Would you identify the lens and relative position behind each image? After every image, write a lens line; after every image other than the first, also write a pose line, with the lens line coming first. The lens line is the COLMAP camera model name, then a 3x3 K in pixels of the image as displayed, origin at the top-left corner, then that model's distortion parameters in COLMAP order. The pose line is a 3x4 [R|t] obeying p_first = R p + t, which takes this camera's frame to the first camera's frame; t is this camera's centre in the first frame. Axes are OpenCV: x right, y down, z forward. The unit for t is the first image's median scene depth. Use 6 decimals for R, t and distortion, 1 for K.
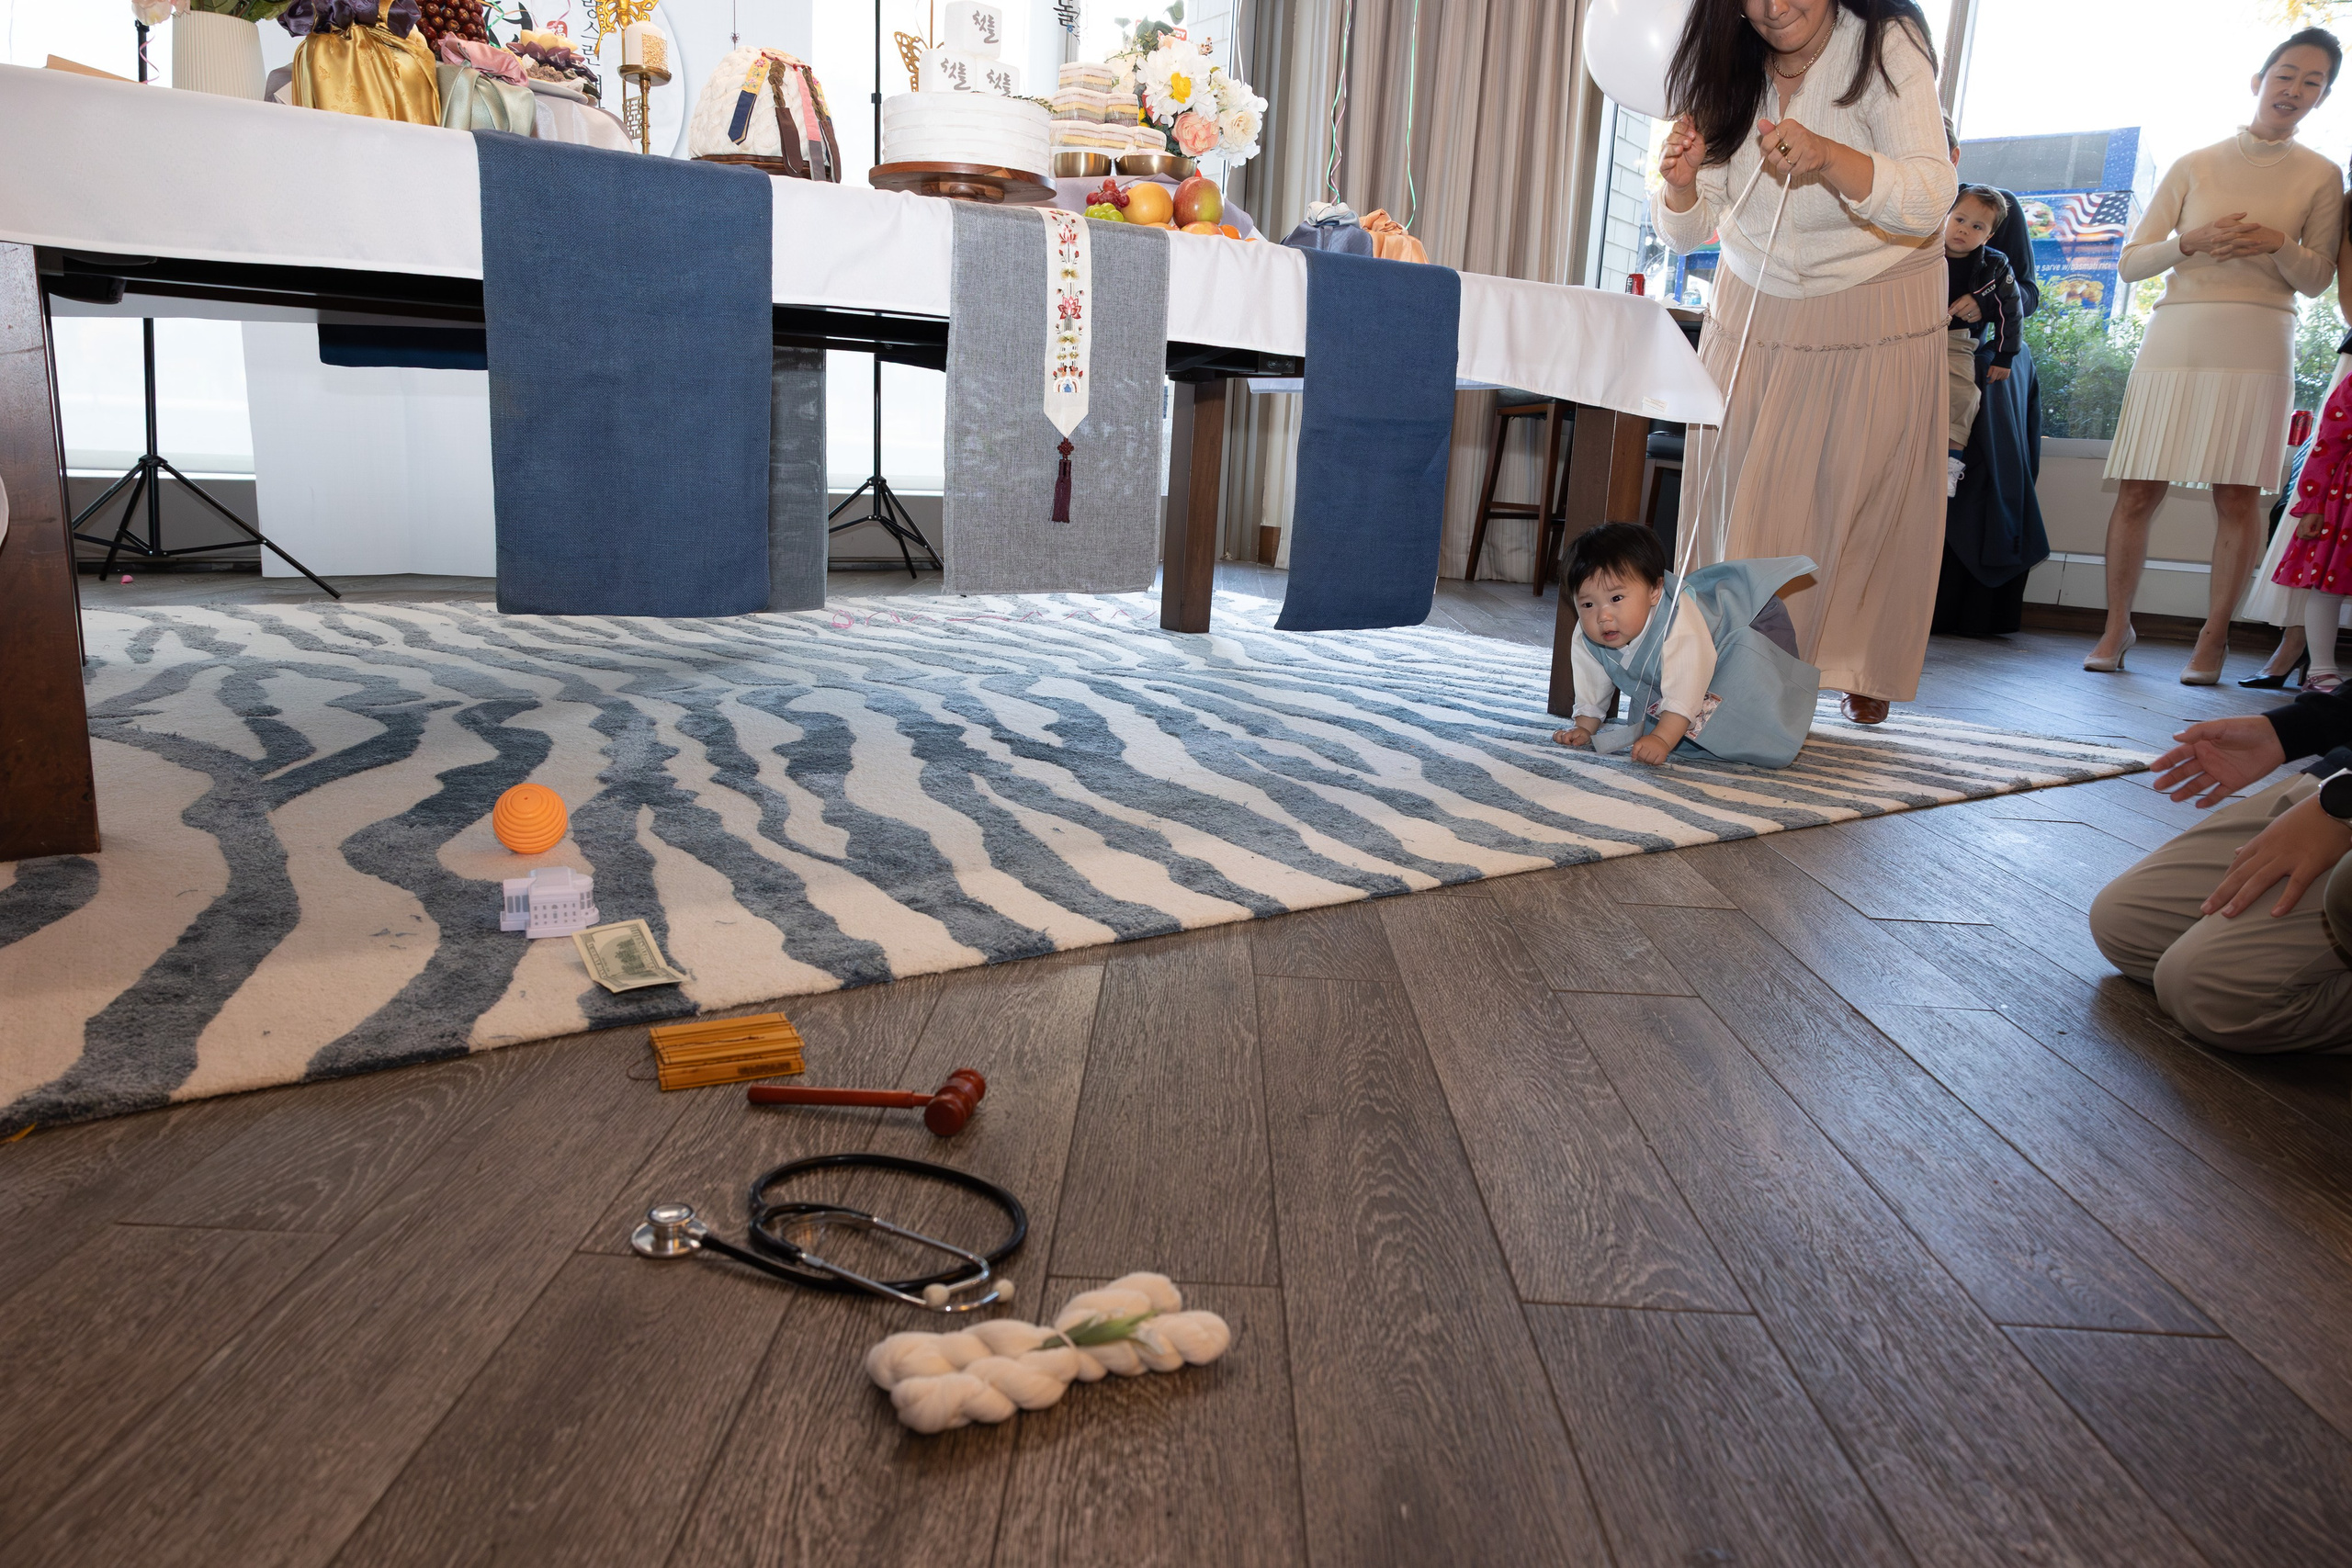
lens RADIAL K [[1569.0, 0, 1171.7], [0, 1569.0, 786.9], [0, 0, 1]] dist [-0.006956, 0.006148]
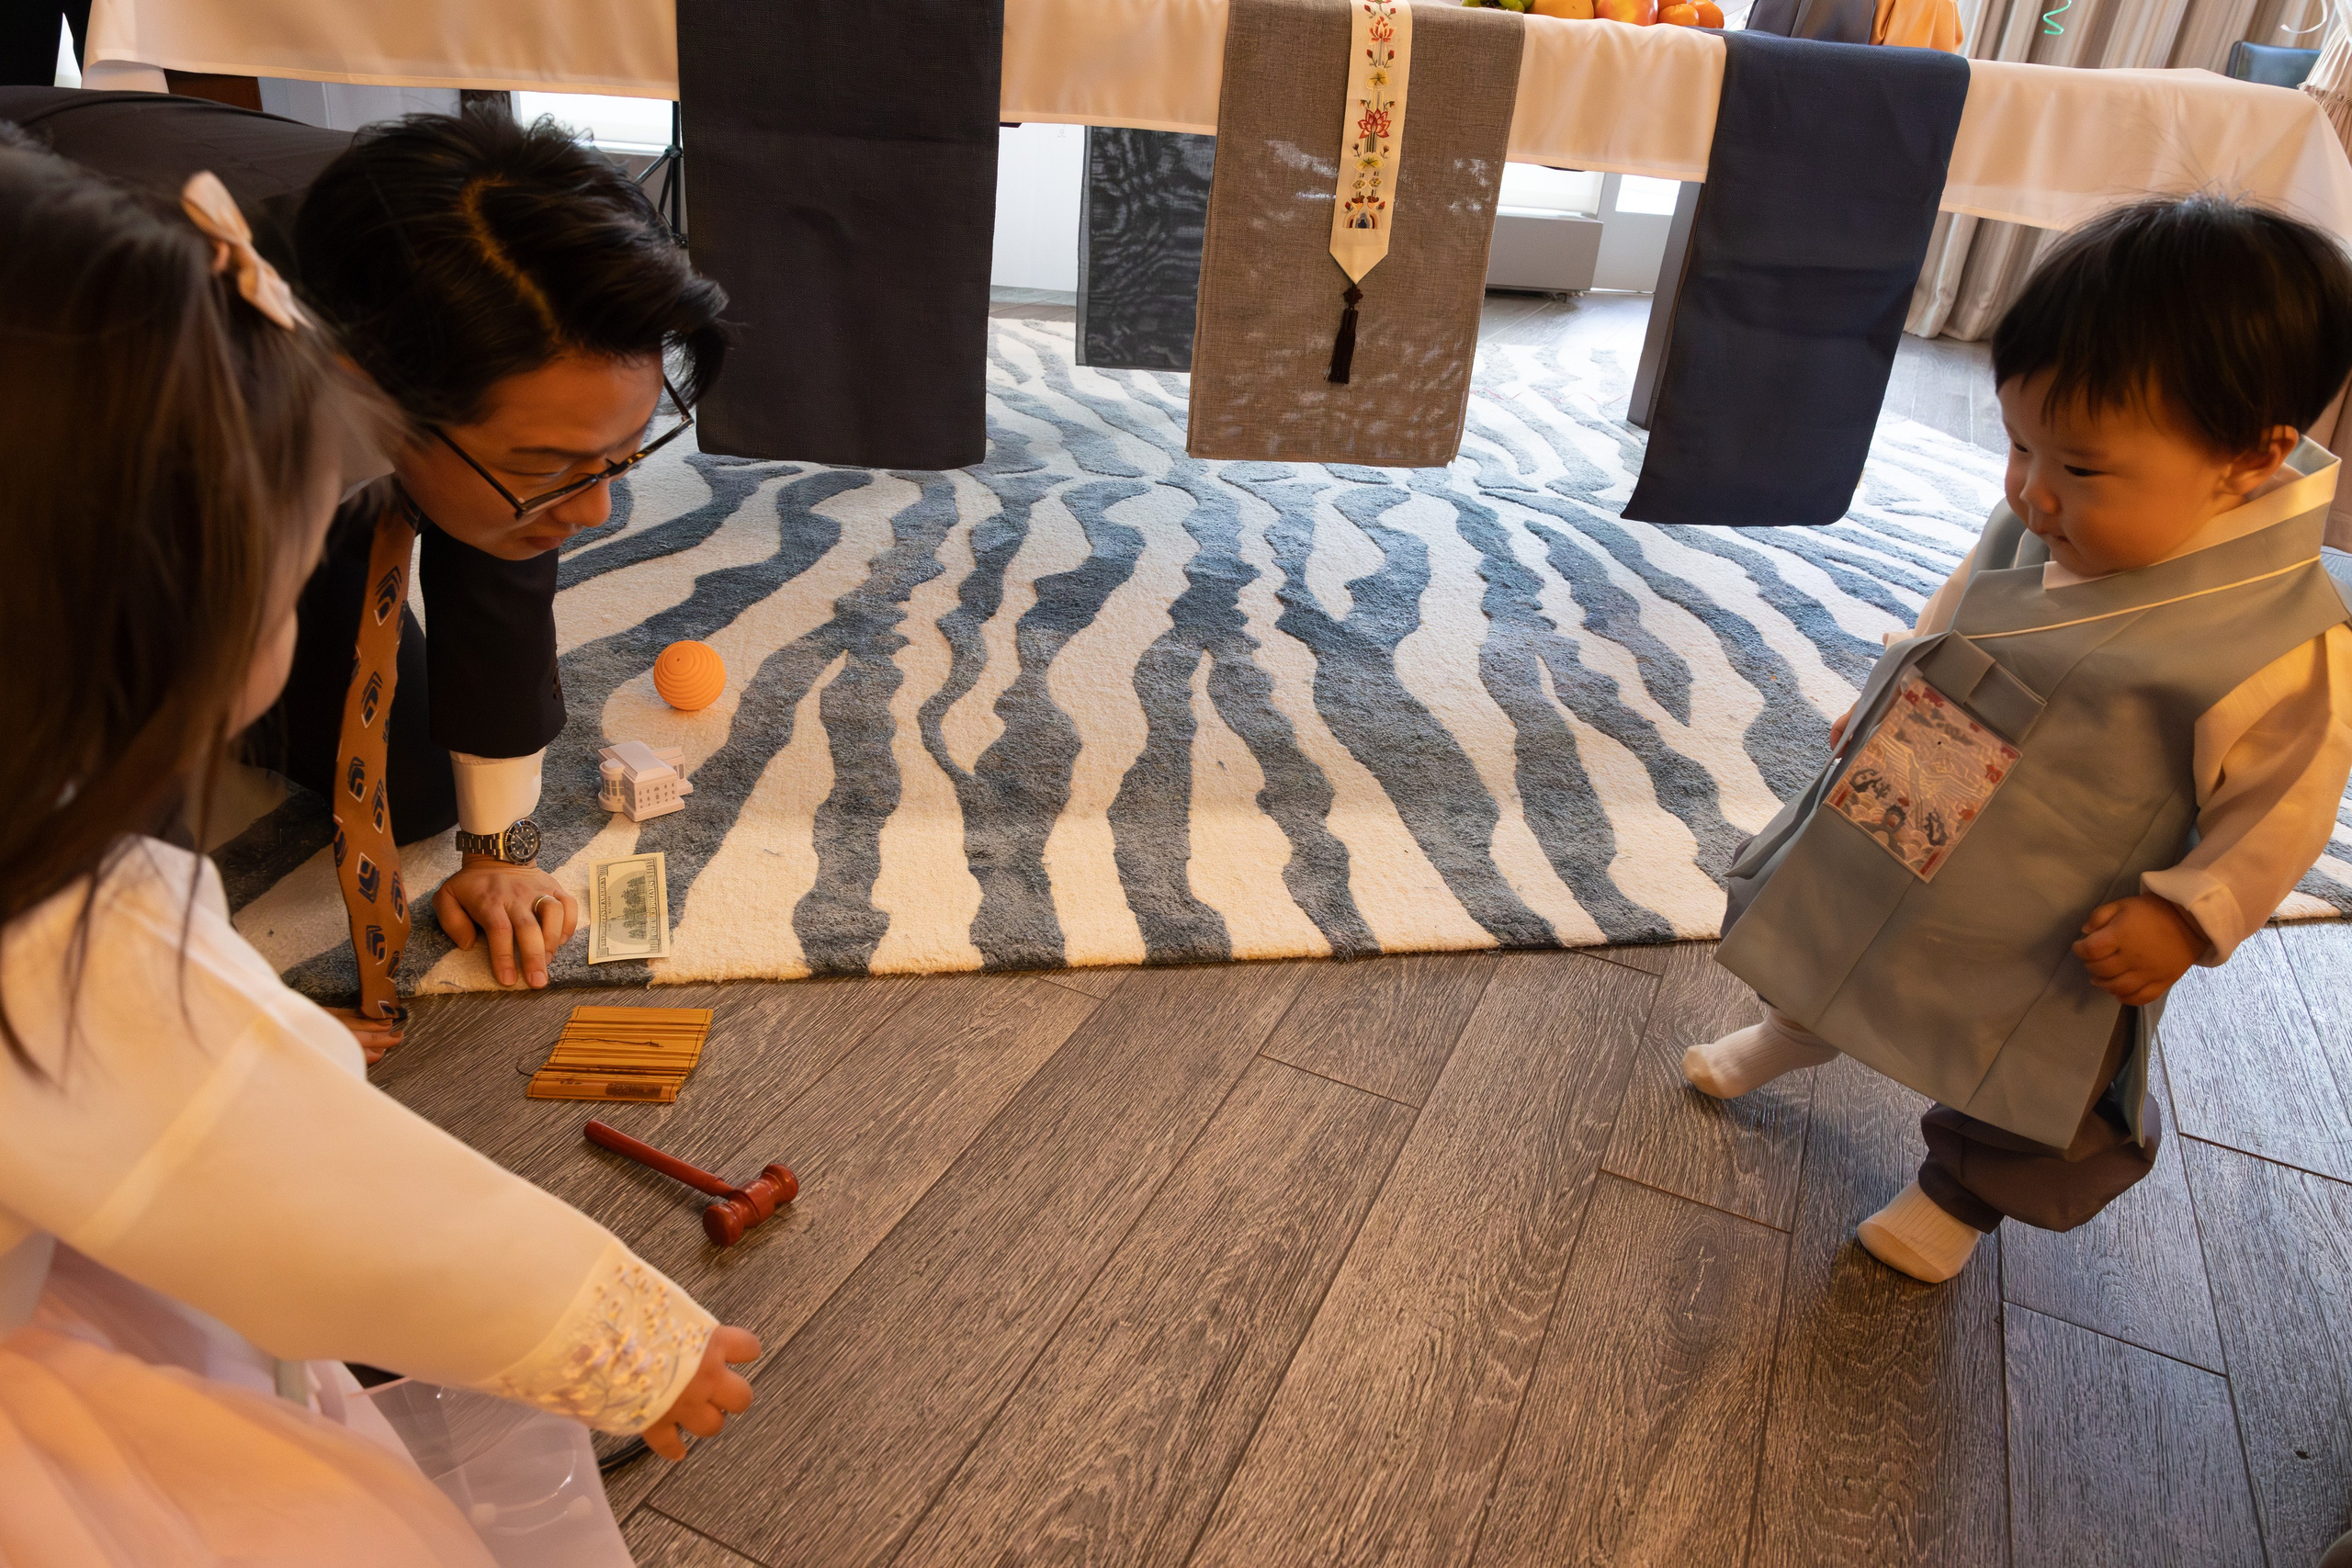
lens RADIAL K [[1569.0, 0, 1170.7], [0, 1569.0, 780.0], [0, 0, 1]] dist [-0.006956, 0.006148]
pose [[0.917316, 0.201468, -0.343425, 0.197448], [-0.124124, 0.964250, 0.234125, -0.159813], [0.378317, -0.172139, 0.909530, 0.159230]]
